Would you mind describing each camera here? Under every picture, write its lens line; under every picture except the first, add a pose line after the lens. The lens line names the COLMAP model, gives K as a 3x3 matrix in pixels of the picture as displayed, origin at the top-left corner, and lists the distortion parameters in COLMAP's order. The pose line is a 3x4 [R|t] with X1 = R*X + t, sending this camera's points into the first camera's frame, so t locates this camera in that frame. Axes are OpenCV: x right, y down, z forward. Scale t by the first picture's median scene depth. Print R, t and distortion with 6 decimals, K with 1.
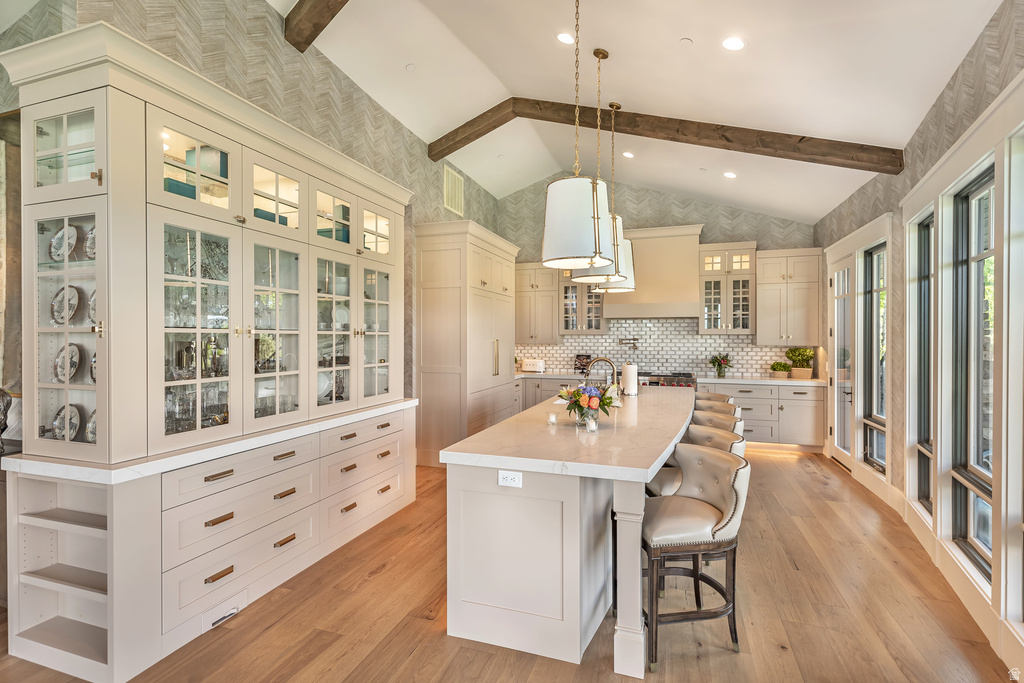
lens RADIAL K [[472.2, 0, 513.5], [0, 472.2, 340.3], [0, 0, 1]] dist [0.003704, -0.001048]
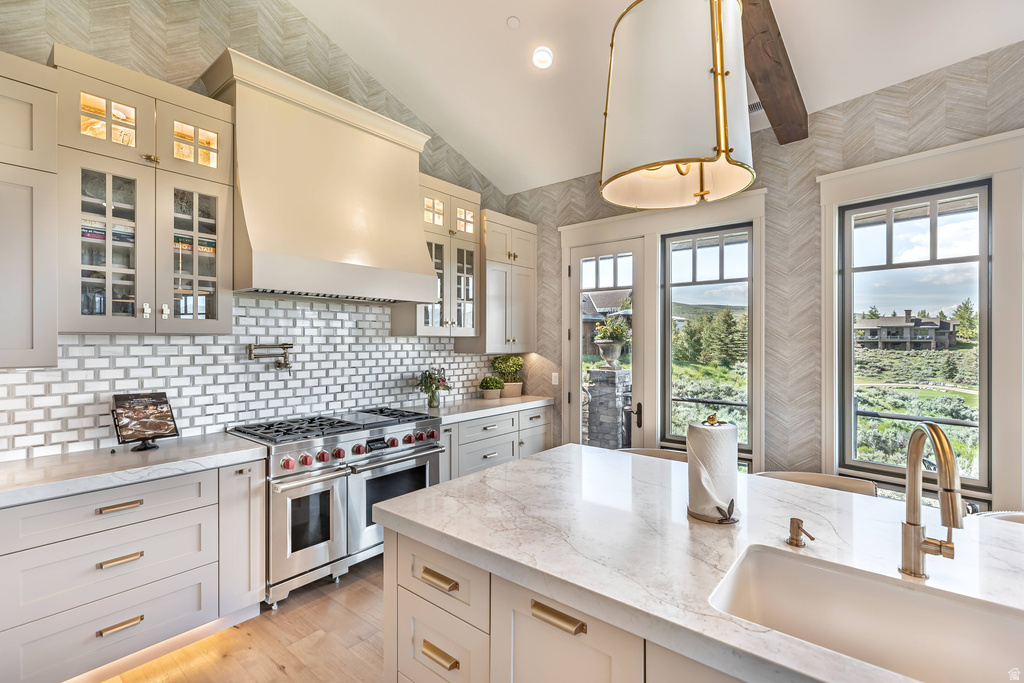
lens RADIAL K [[472.2, 0, 507.6], [0, 472.2, 342.2], [0, 0, 1]] dist [0.003704, -0.001048]
pose [[0.367970, -0.006833, 0.929812, -0.071115], [-0.003528, 0.999956, 0.008745, -0.010100], [-0.929831, -0.006498, 0.367930, 0.665917]]
